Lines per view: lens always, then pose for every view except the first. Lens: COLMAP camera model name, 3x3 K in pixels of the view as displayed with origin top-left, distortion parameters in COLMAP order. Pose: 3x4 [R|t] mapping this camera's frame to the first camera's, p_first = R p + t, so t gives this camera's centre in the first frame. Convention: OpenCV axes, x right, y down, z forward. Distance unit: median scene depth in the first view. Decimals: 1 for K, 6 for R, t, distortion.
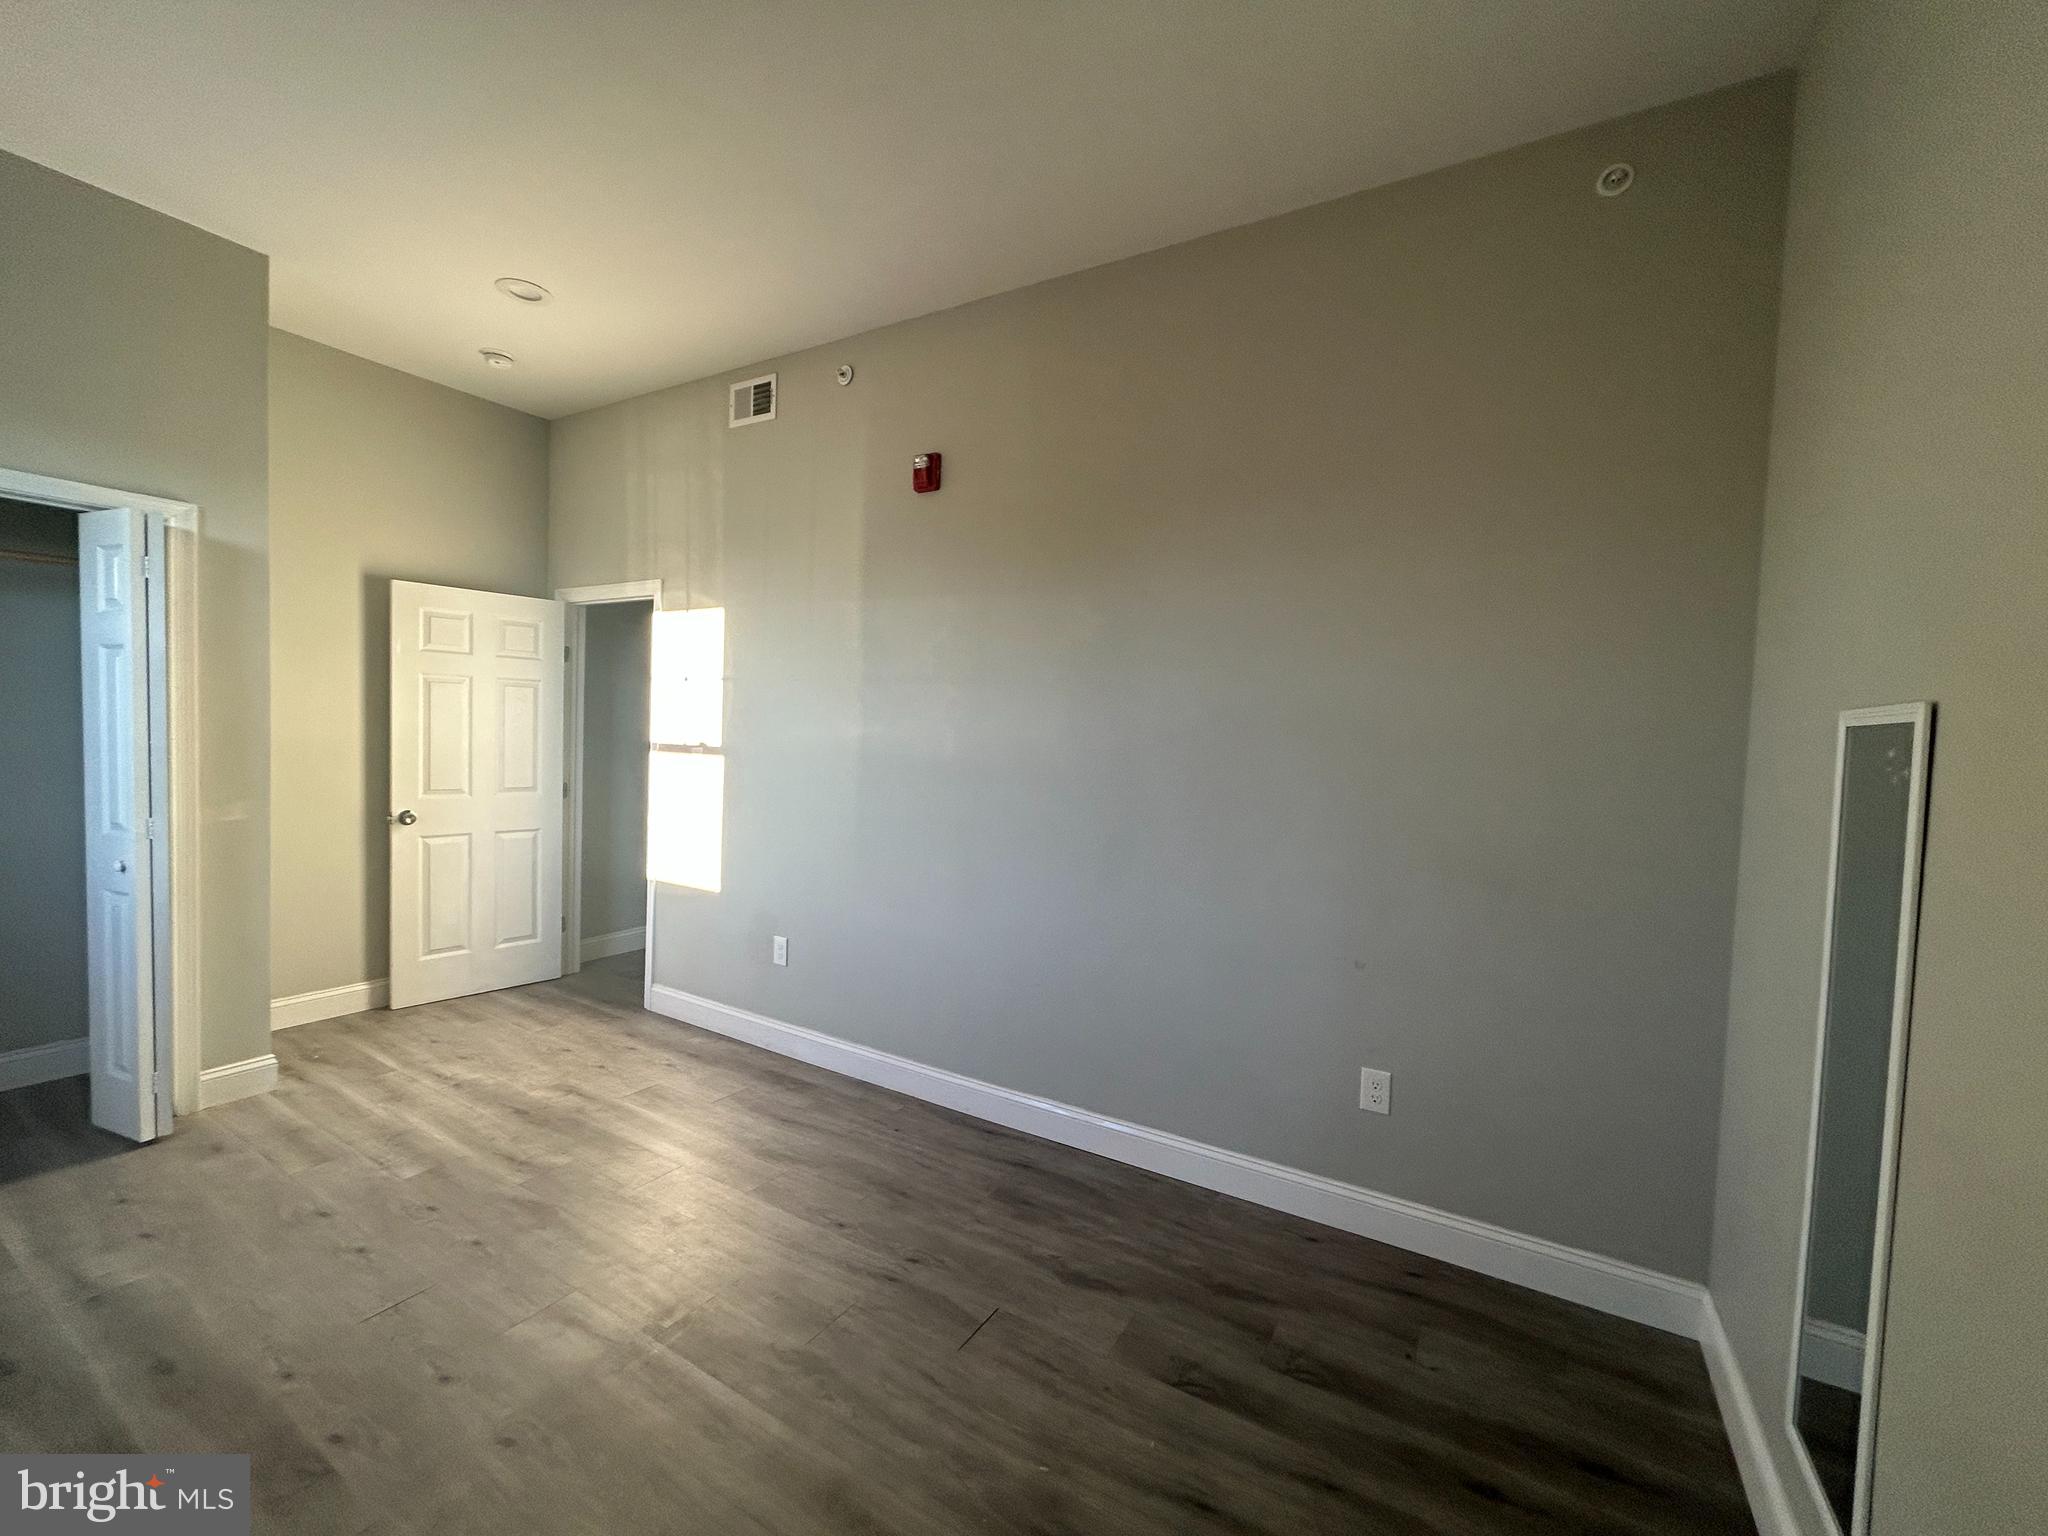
lens RADIAL K [[827.4, 0, 1019.4], [0, 827.4, 765.3], [0, 0, 1]] dist [-0.000179, 0.001224]
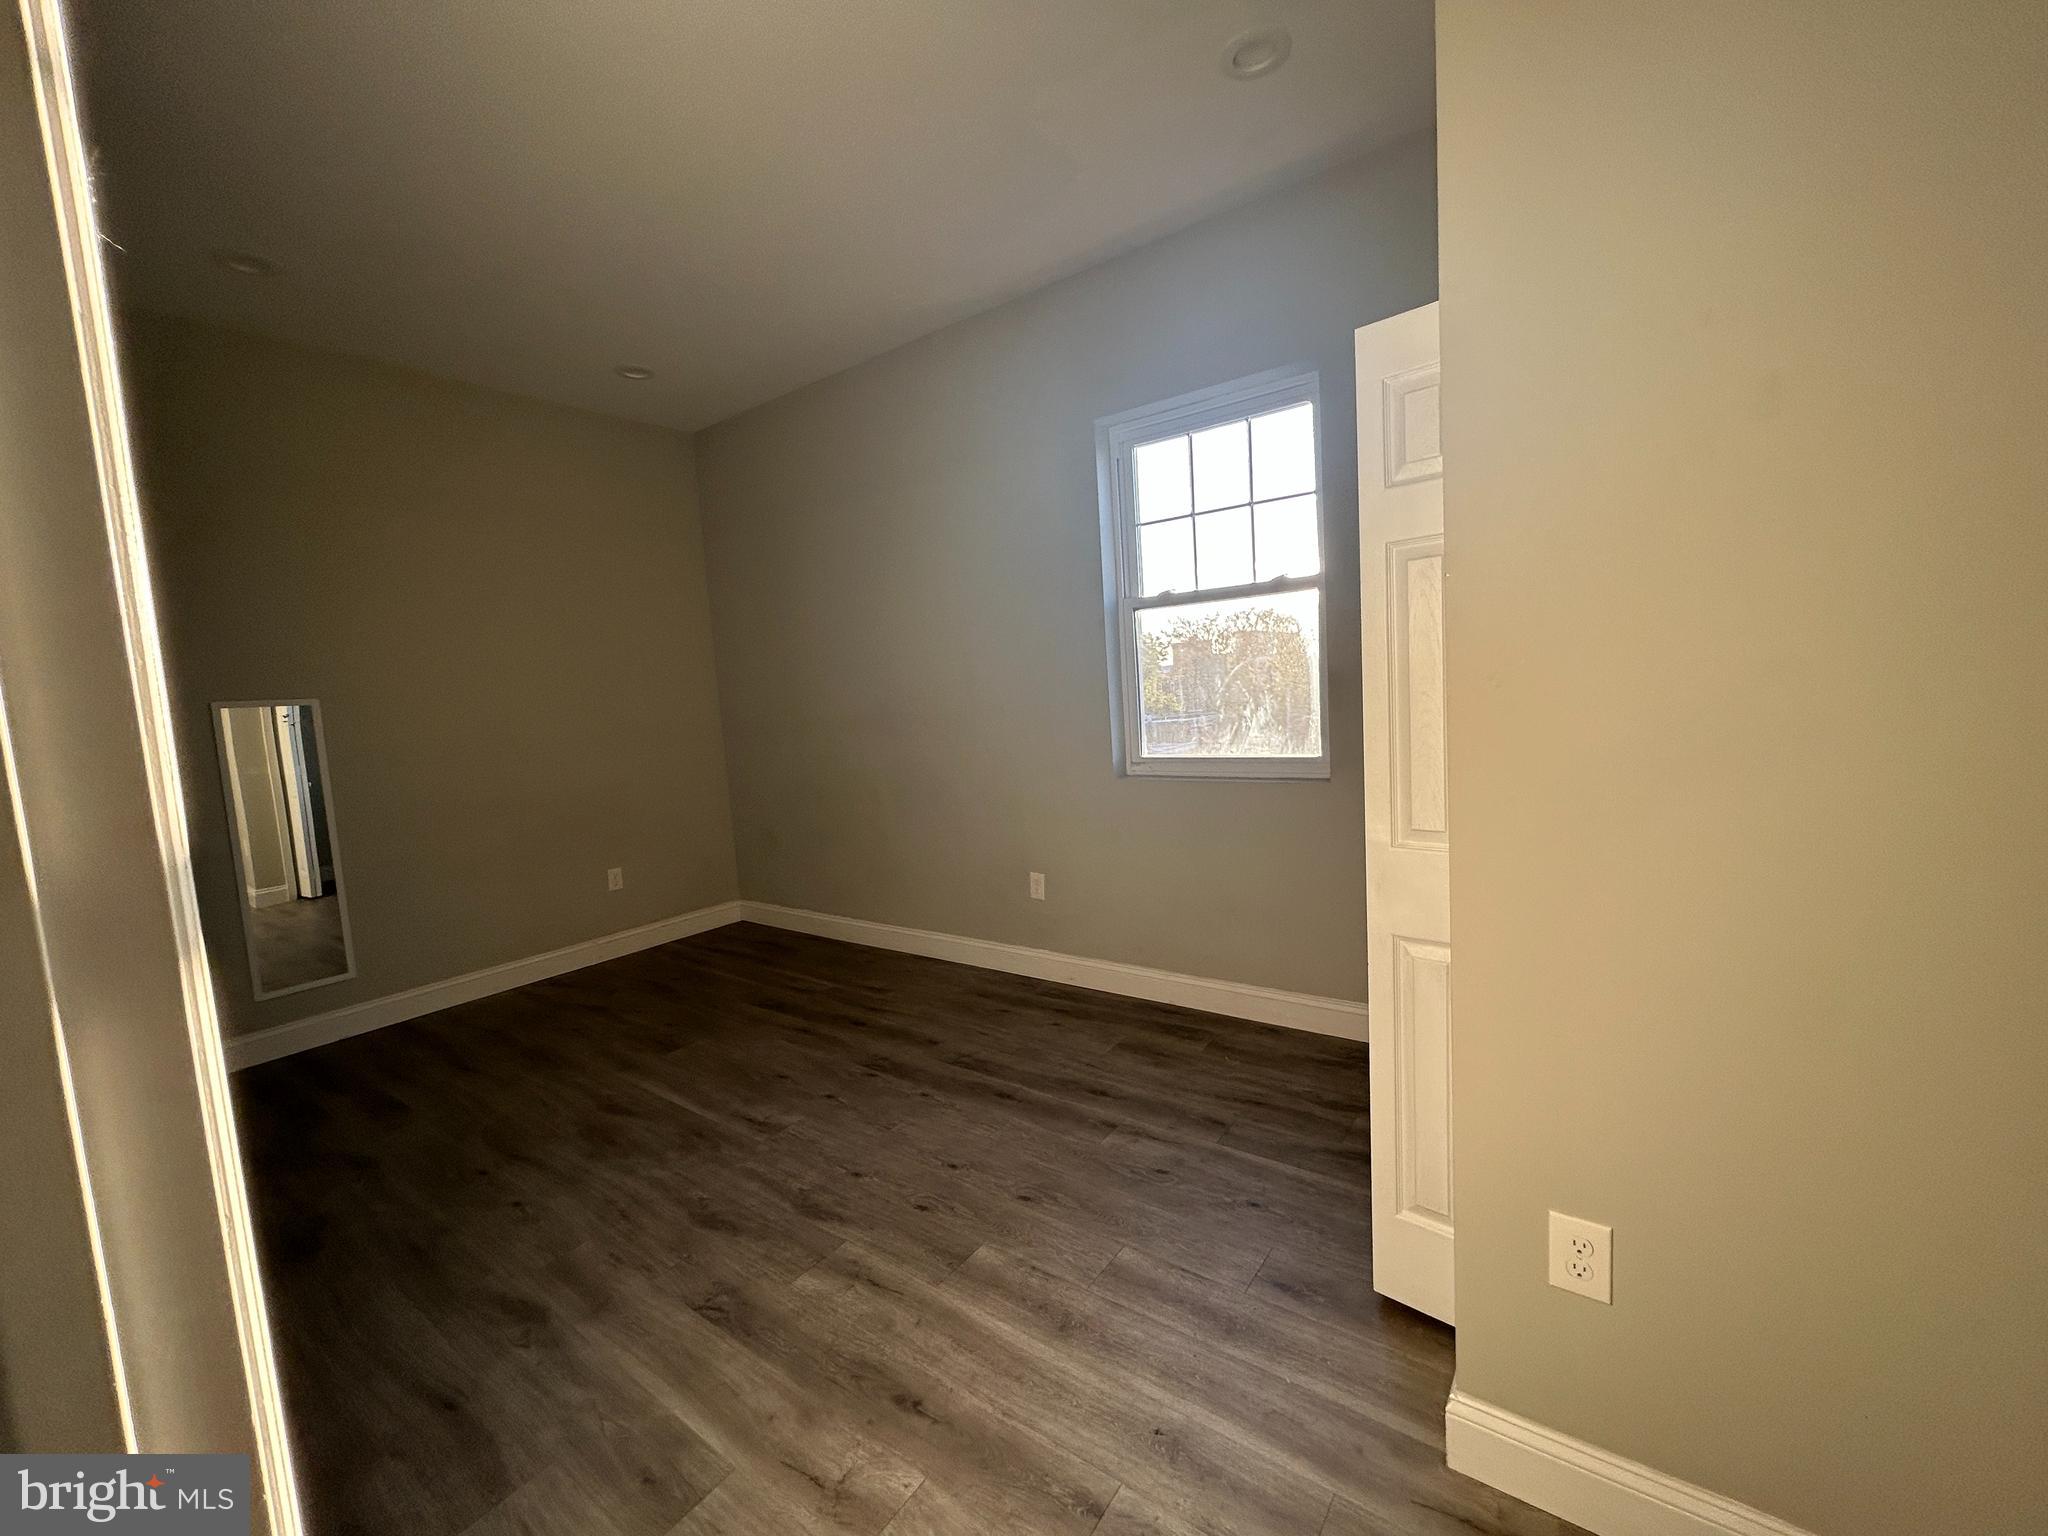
lens RADIAL K [[828.3, 0, 1021.1], [0, 828.3, 766.1], [0, 0, 1]] dist [0.000990, 0.000162]
pose [[-0.994605, 0.015599, 0.102559, -0.721114], [0.029516, 0.990322, 0.135617, -0.063419], [-0.099451, 0.137913, -0.985439, 1.436776]]
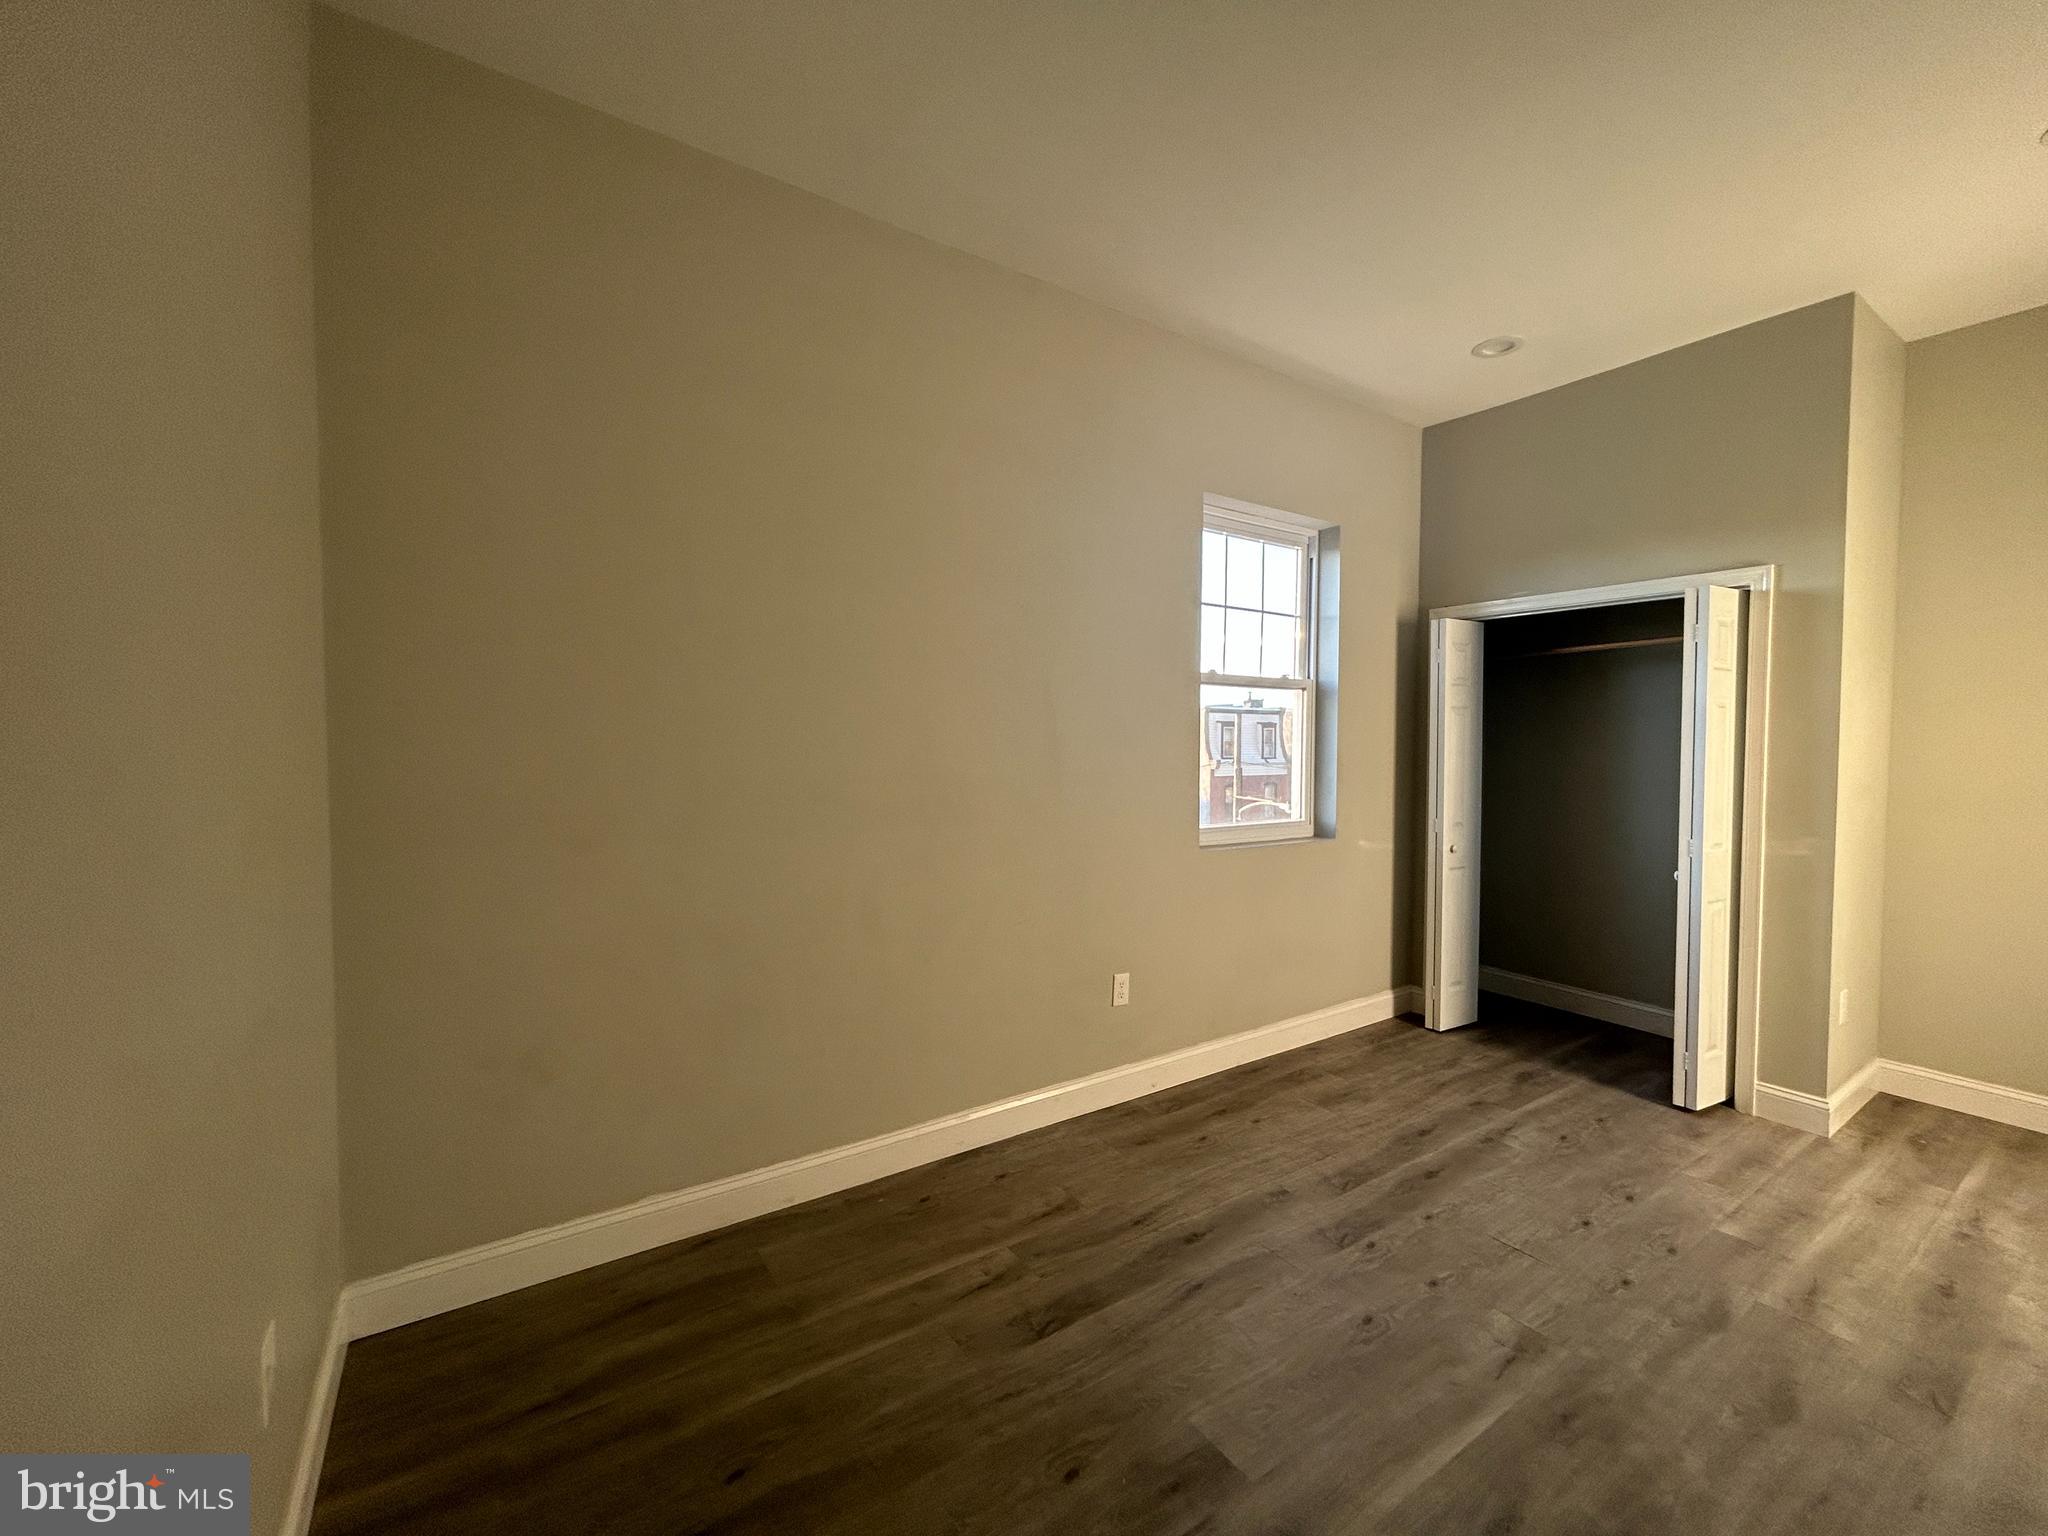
lens RADIAL K [[825.9, 0, 1020.9], [0, 825.9, 765.6], [0, 0, 1]] dist [0.000524, 0.000284]
pose [[-0.428565, -0.010887, -0.903445, 0.396451], [-0.058136, 0.998188, 0.015549, -0.005532], [0.901638, 0.059187, -0.428422, 0.539213]]
